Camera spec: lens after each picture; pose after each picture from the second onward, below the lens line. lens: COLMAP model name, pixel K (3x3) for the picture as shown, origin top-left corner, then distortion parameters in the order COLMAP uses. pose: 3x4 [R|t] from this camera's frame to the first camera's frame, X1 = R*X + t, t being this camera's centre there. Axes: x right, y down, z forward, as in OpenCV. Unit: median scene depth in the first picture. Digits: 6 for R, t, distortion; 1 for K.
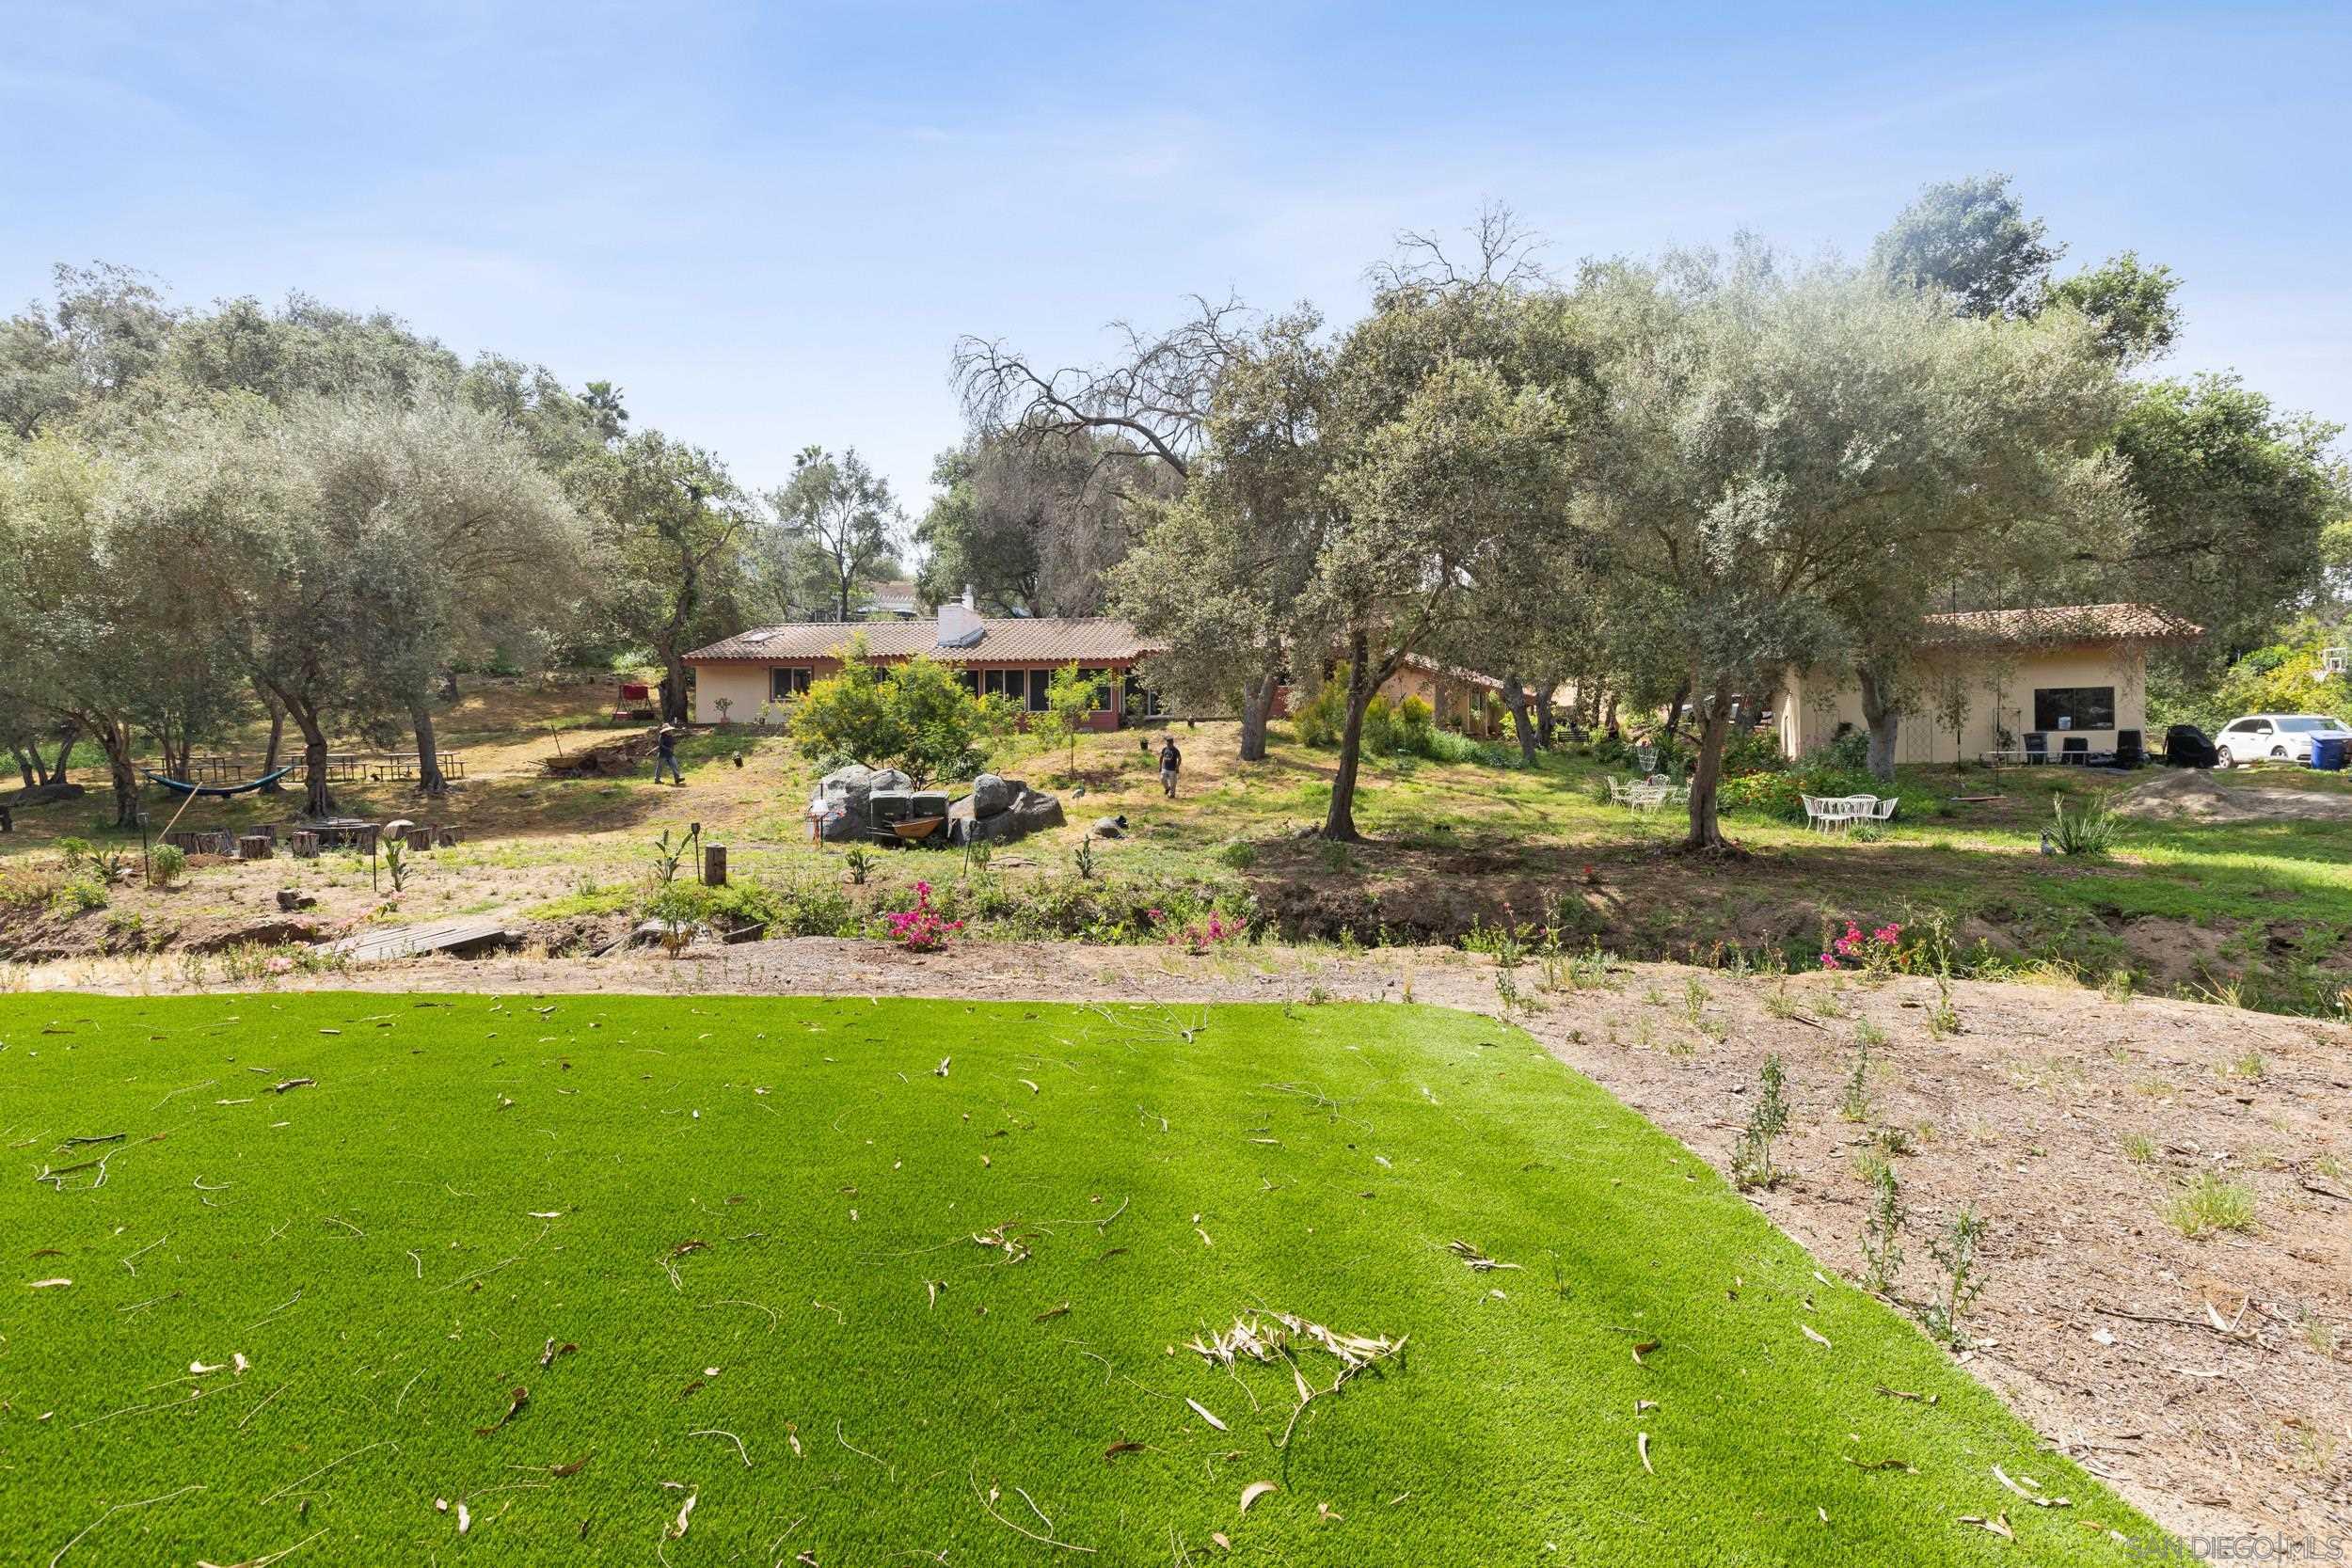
lens RADIAL K [[1058.5, 0, 1170.0], [0, 1058.5, 785.2], [0, 0, 1]] dist [-0.012934, 0.000406]
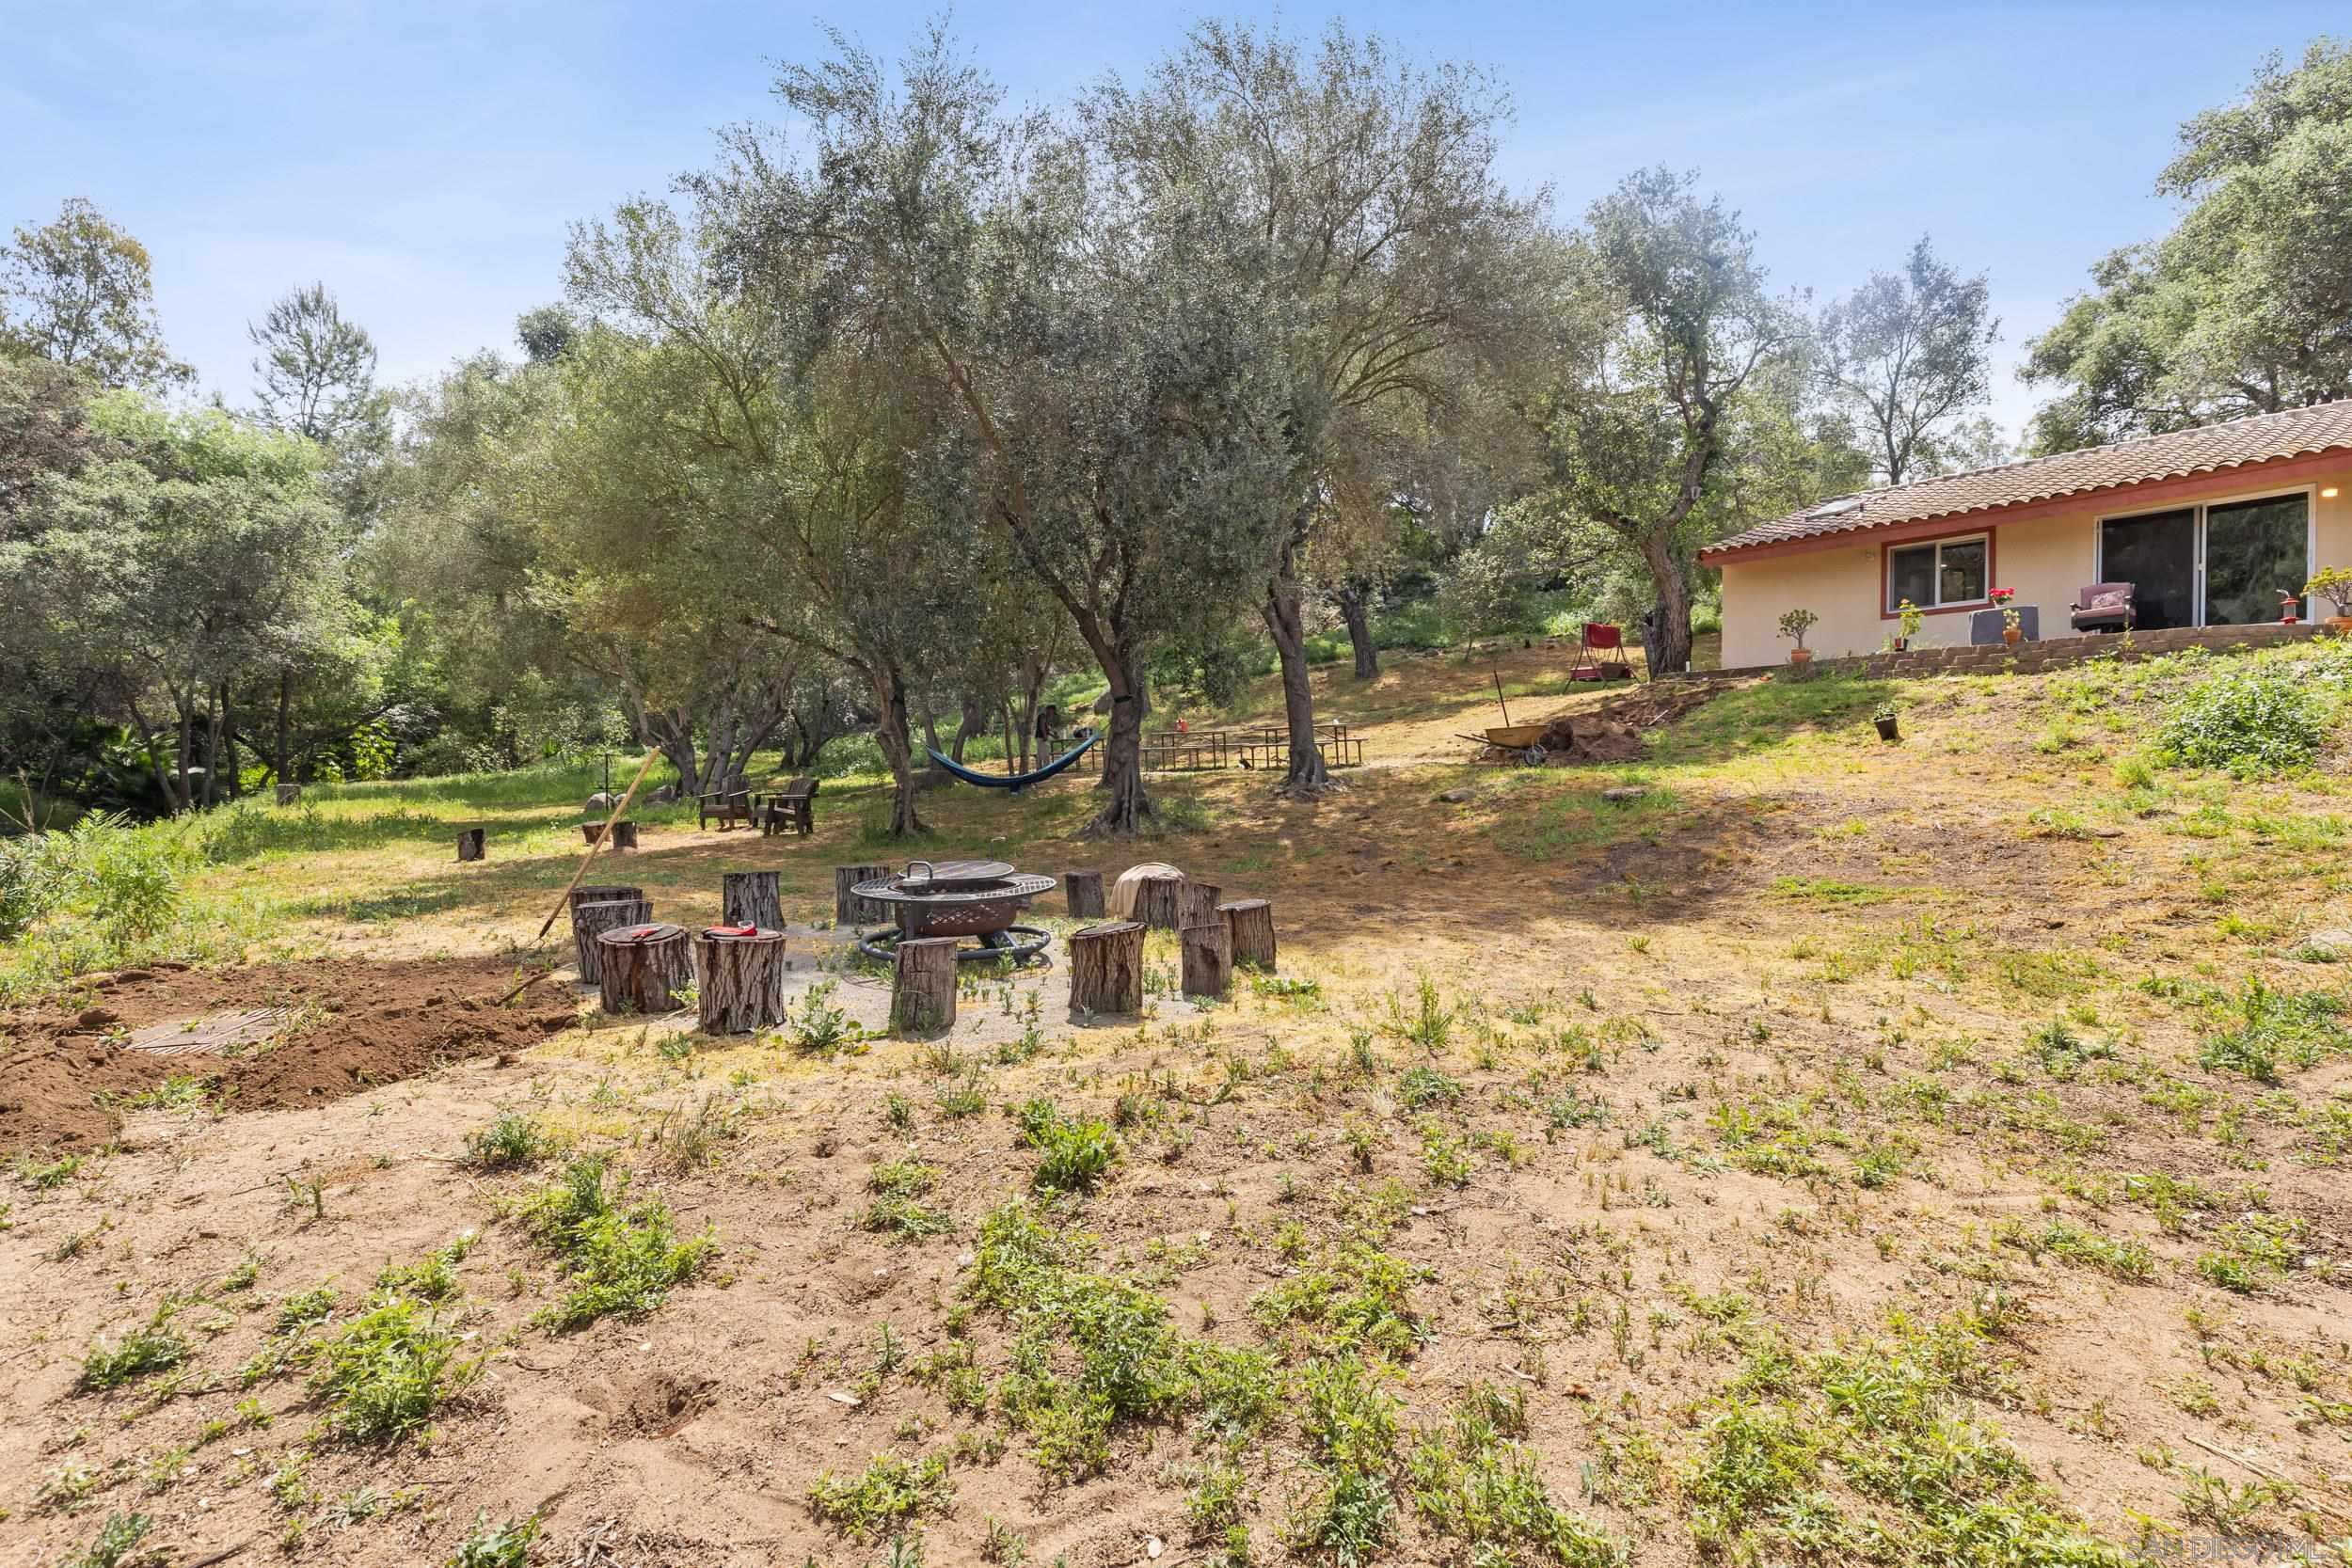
lens RADIAL K [[1058.5, 0, 1172.7], [0, 1058.5, 786.0], [0, 0, 1]] dist [-0.012934, 0.000406]
pose [[0.695449, 0.013070, -0.718456, -0.282084], [-0.012848, 0.999901, 0.005753, 0.002238], [0.718460, 0.005229, 0.695548, 0.458662]]
